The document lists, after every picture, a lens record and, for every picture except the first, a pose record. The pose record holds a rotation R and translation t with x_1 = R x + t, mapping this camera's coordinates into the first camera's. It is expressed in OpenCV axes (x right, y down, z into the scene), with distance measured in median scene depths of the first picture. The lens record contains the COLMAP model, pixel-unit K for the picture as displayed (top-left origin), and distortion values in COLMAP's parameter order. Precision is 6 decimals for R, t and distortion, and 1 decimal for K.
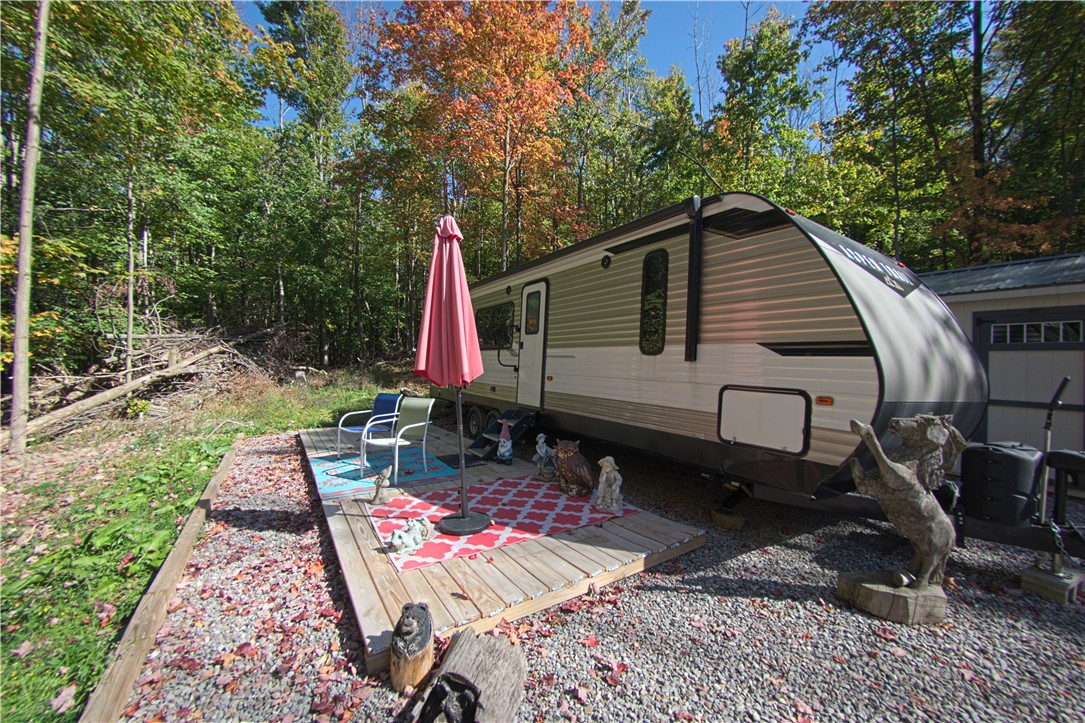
lens RADIAL K [[424.4, 0, 544.5], [0, 424.4, 350.4], [0, 0, 1]] dist [-0.028237, 0.008158]
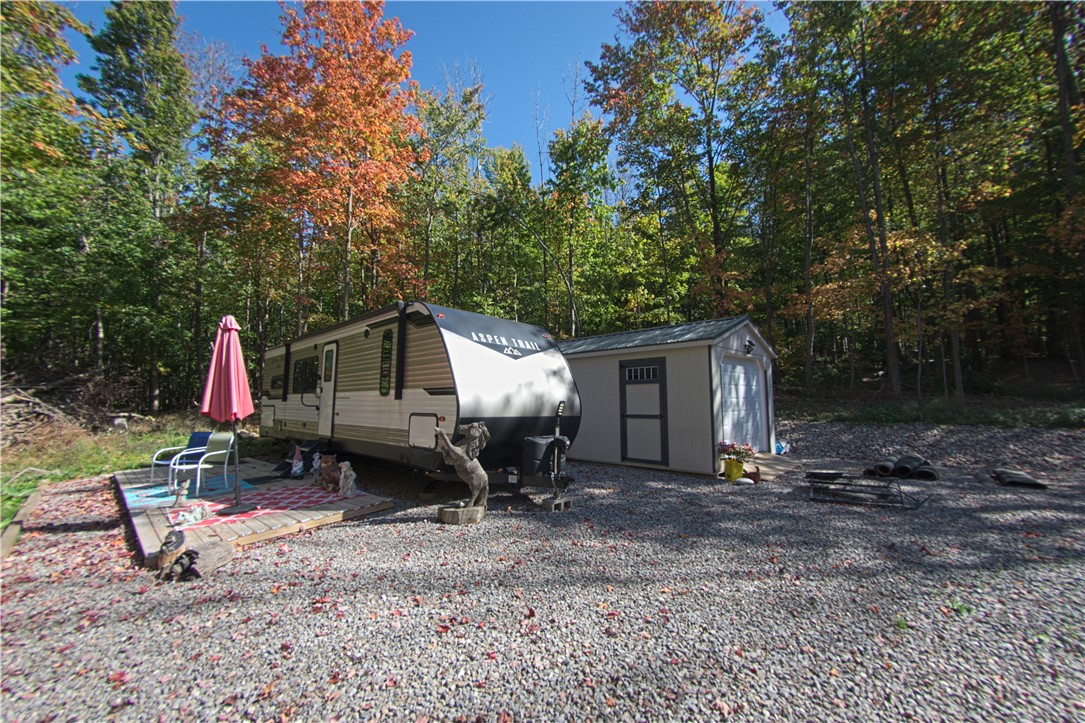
lens RADIAL K [[424.4, 0, 544.5], [0, 424.4, 350.4], [0, 0, 1]] dist [-0.028237, 0.008158]
pose [[0.965485, -0.007265, 0.260356, 0.128791], [0.027943, 0.996731, -0.075807, -0.006952], [-0.258954, 0.080465, 0.962532, -0.209811]]
